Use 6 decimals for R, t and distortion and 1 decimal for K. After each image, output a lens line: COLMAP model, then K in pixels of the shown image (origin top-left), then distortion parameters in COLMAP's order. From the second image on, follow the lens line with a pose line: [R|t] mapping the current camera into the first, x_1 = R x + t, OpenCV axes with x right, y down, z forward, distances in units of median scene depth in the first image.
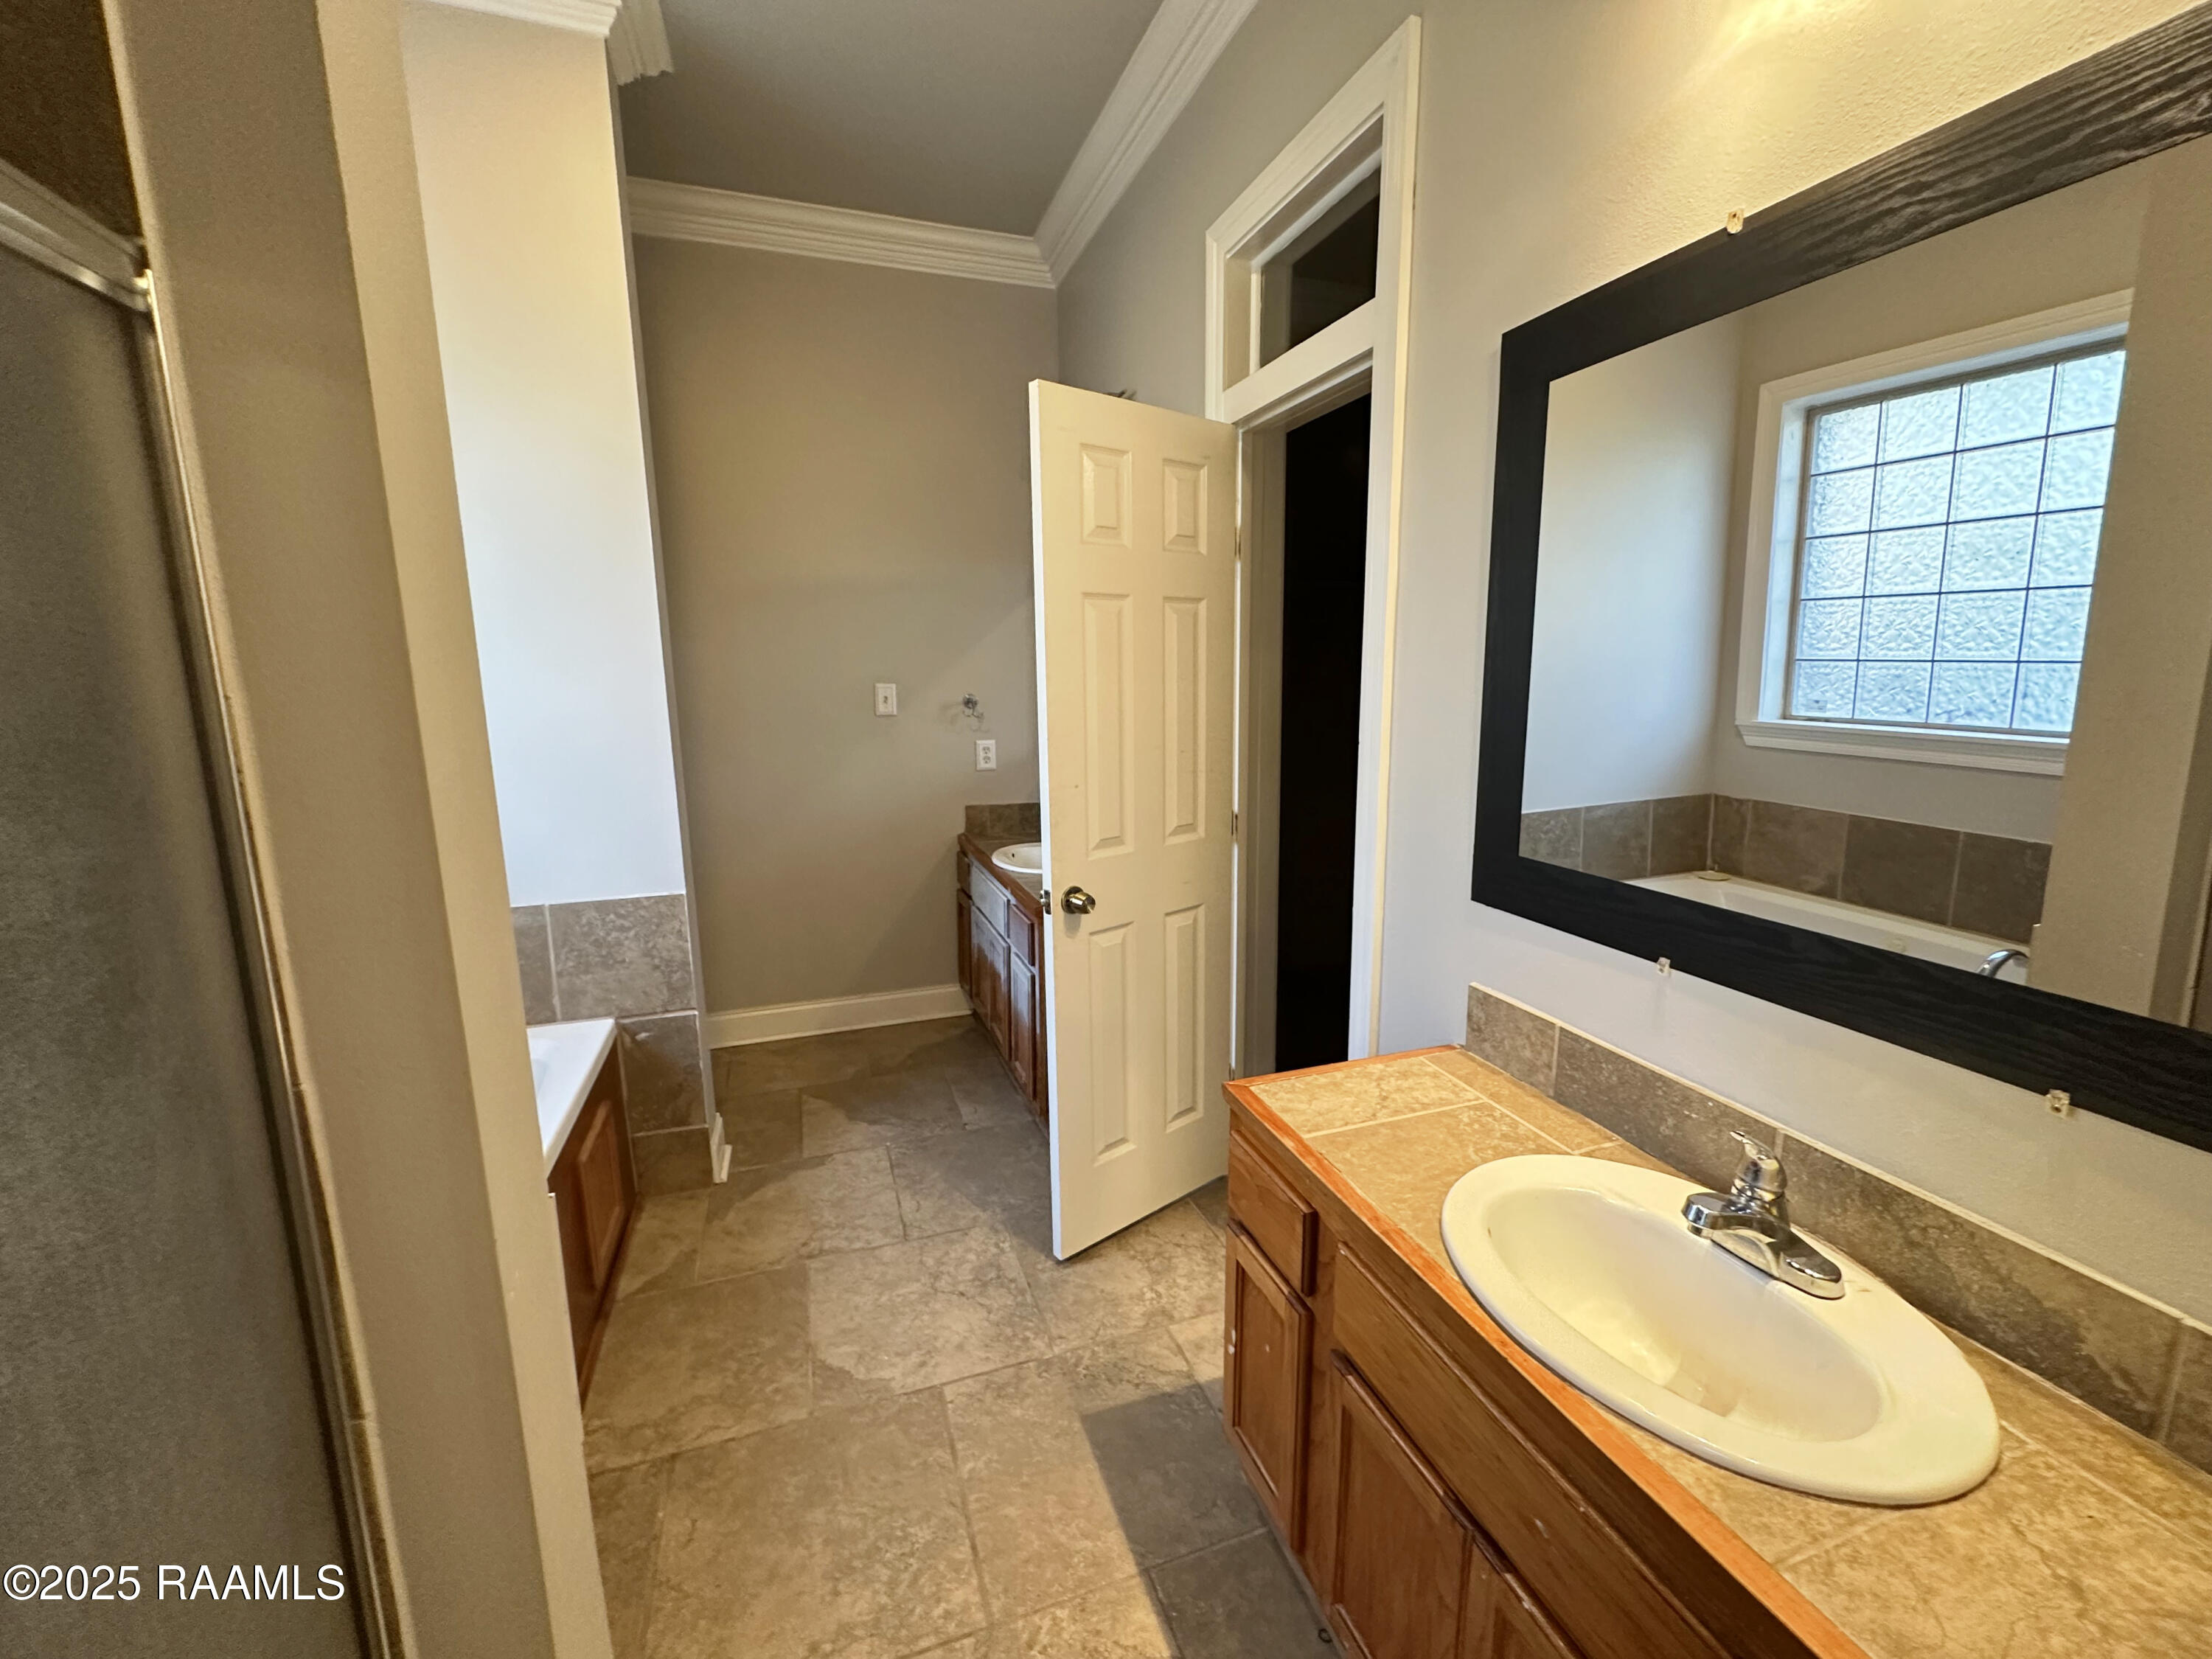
lens RADIAL K [[884.8, 0, 1104.3], [0, 884.8, 818.5], [0, 0, 1]] dist [-0.002249, 0.000961]
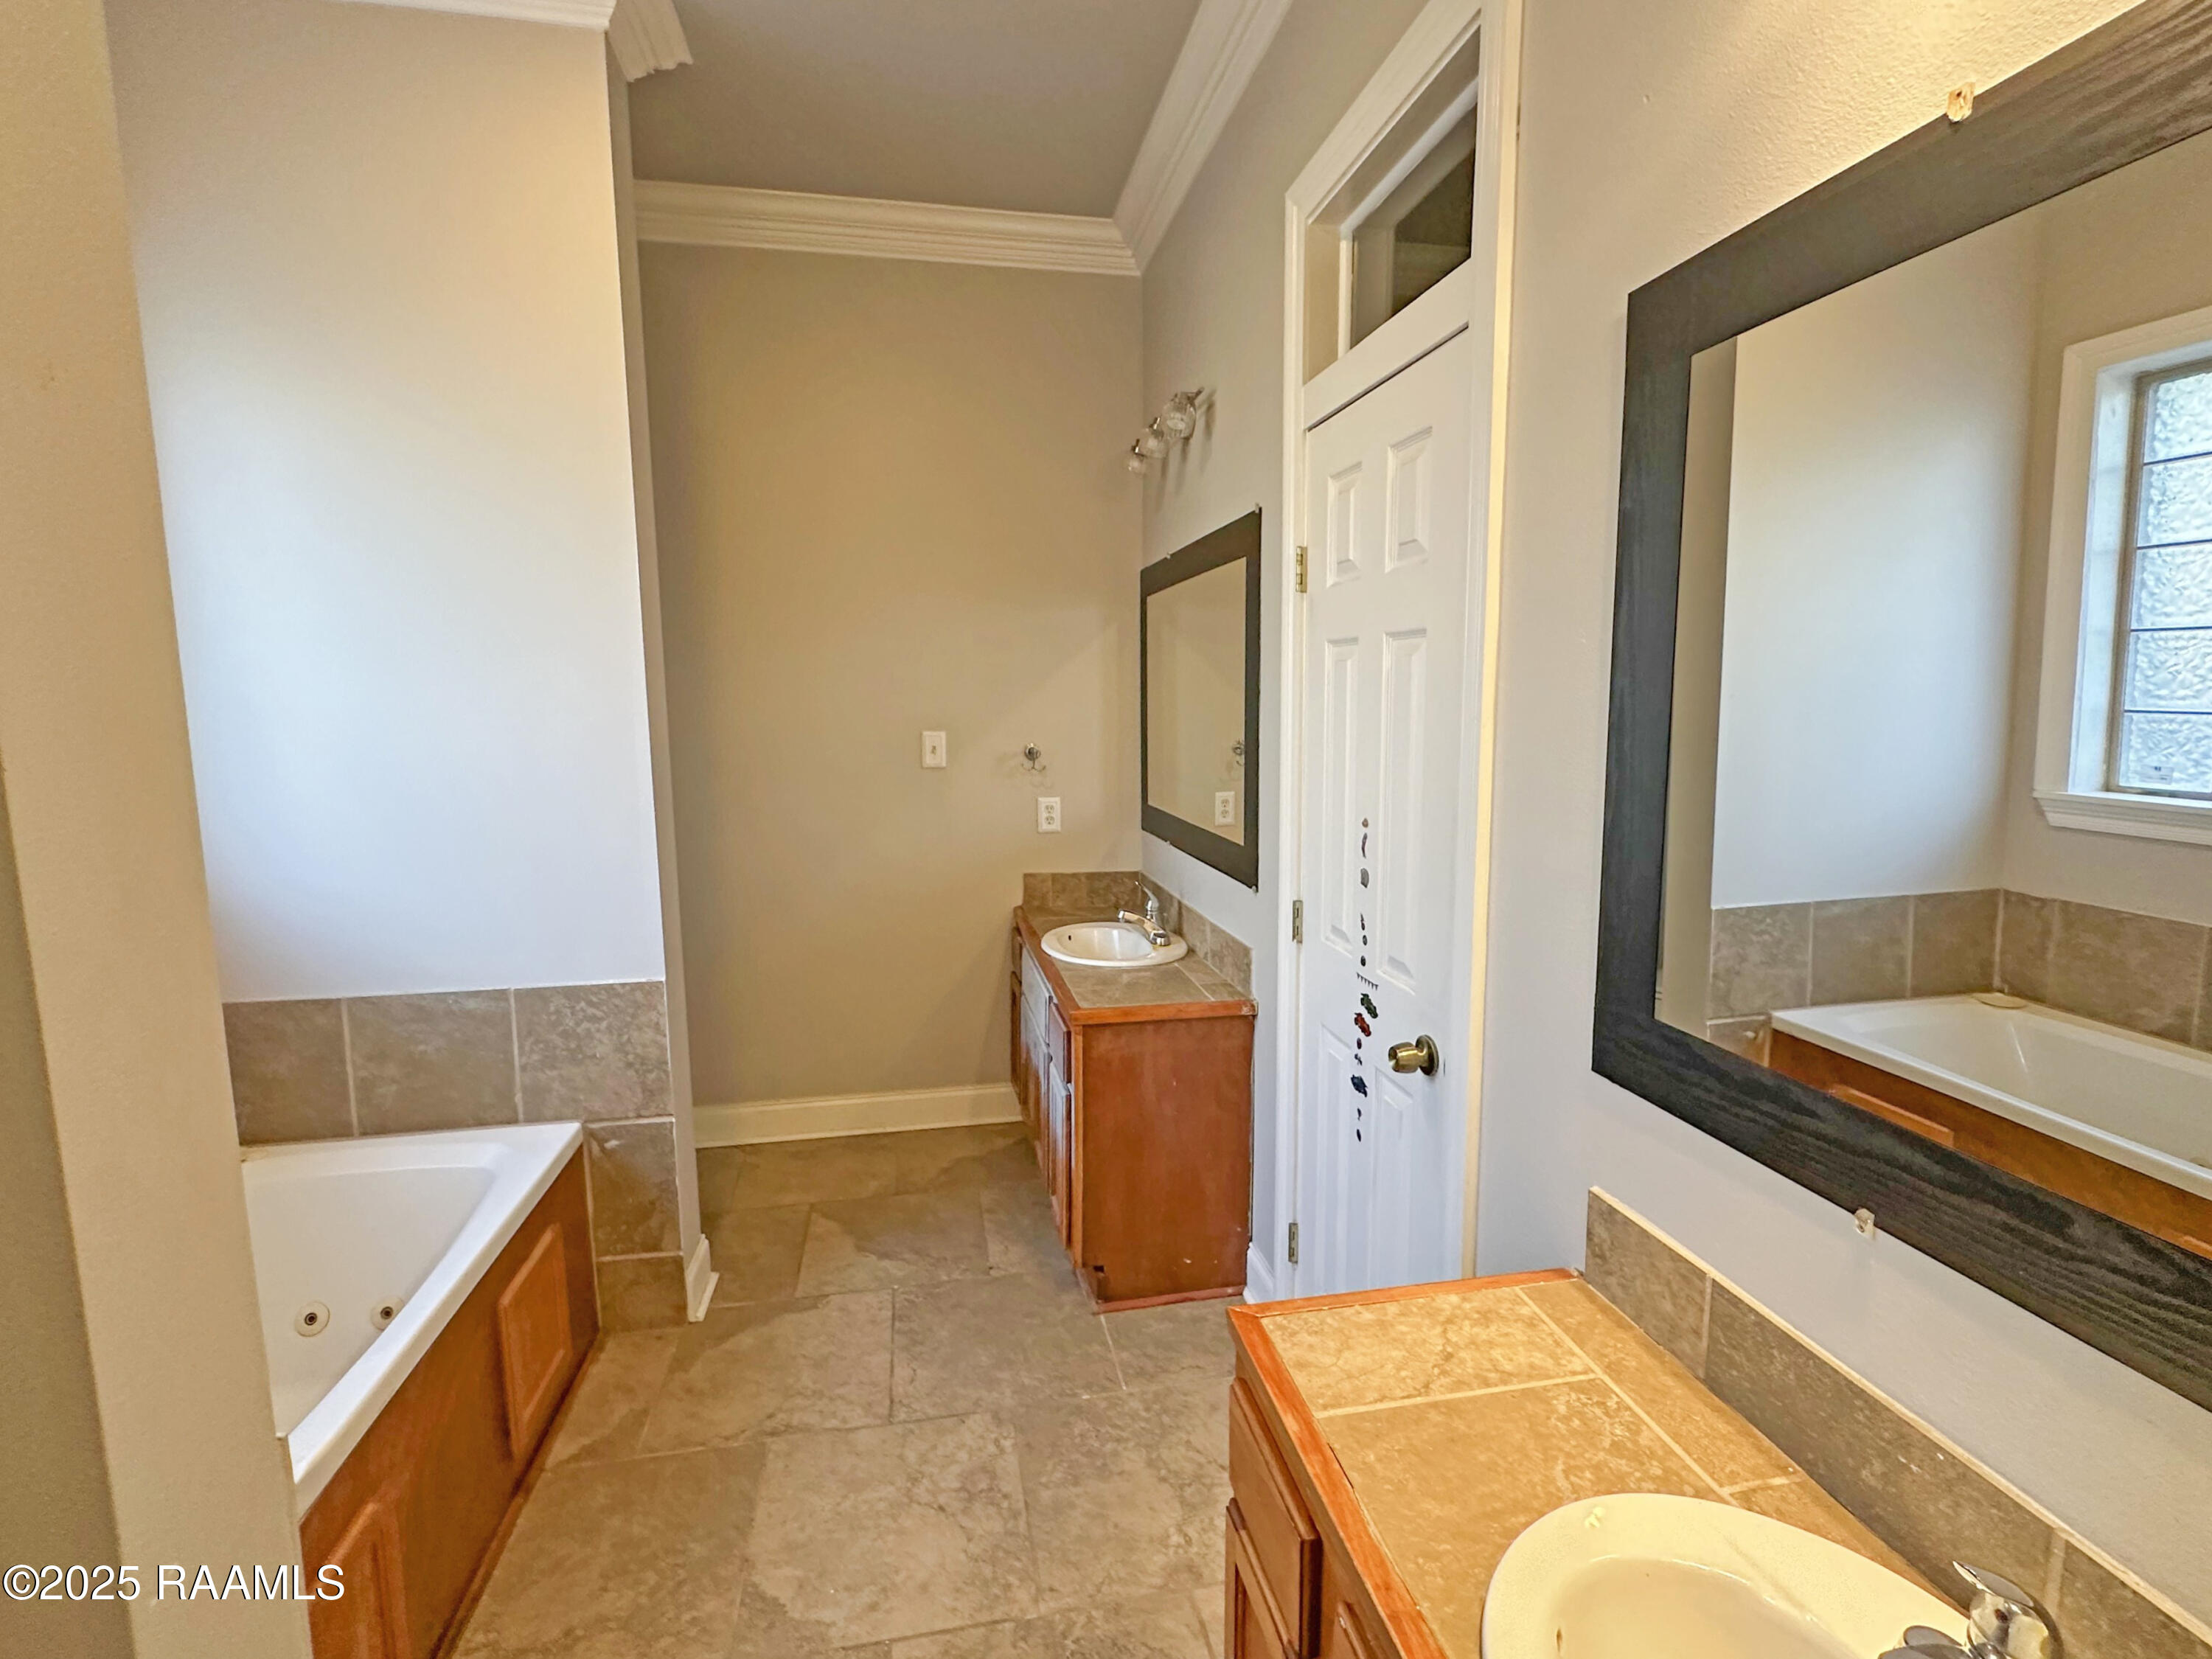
lens RADIAL K [[1001.2, 0, 1104.1], [0, 1001.2, 820.8], [0, 0, 1]] dist [-0.004143, 0.001388]
pose [[0.989640, 0.020700, -0.142070, 0.092758], [-0.027090, 0.998699, -0.043191, -0.043668], [0.140991, 0.046592, 0.988914, 0.093448]]
